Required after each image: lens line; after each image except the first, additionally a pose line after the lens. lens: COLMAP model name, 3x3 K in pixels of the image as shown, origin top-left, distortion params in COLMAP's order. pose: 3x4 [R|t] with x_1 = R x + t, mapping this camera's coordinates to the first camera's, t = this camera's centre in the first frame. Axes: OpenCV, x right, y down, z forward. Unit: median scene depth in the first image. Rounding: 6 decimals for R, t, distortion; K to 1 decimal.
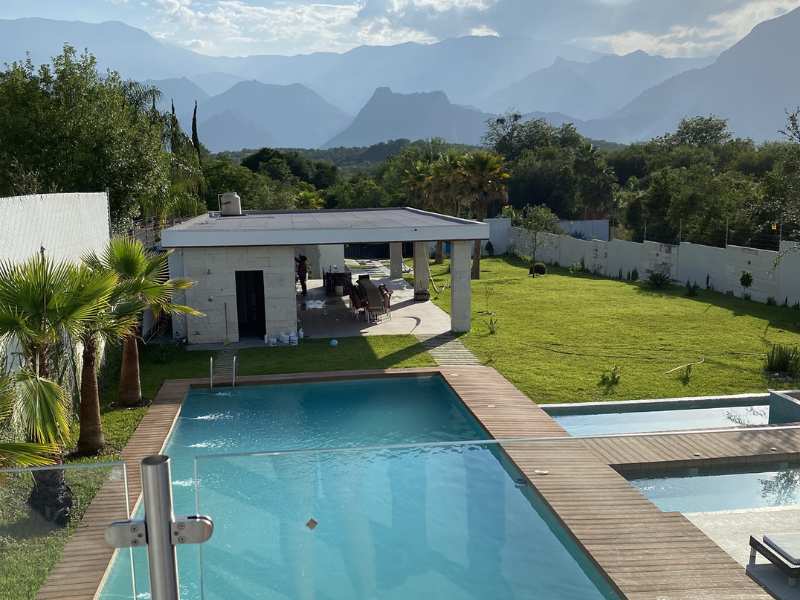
lens RADIAL K [[821.1, 0, 400.0], [0, 821.1, 300.0], [0, 0, 1]] dist [0.001045, -0.000362]
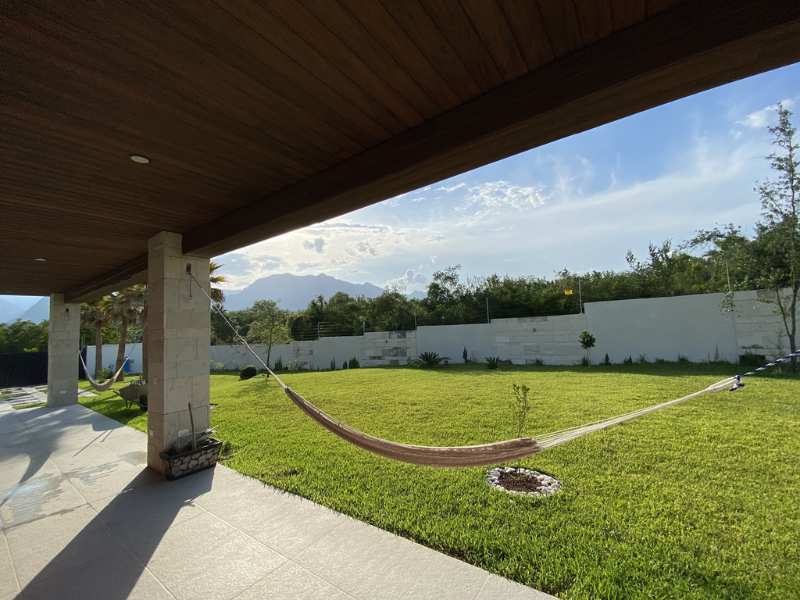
lens RADIAL K [[324.2, 0, 400.0], [0, 324.2, 300.0], [0, 0, 1]] dist [0.000220, -0.000110]
pose [[0.696700, 0.041157, 0.716181, -0.005799], [0.140928, 0.971046, -0.192898, -0.021507], [-0.703383, 0.235322, 0.670728, 0.672618]]
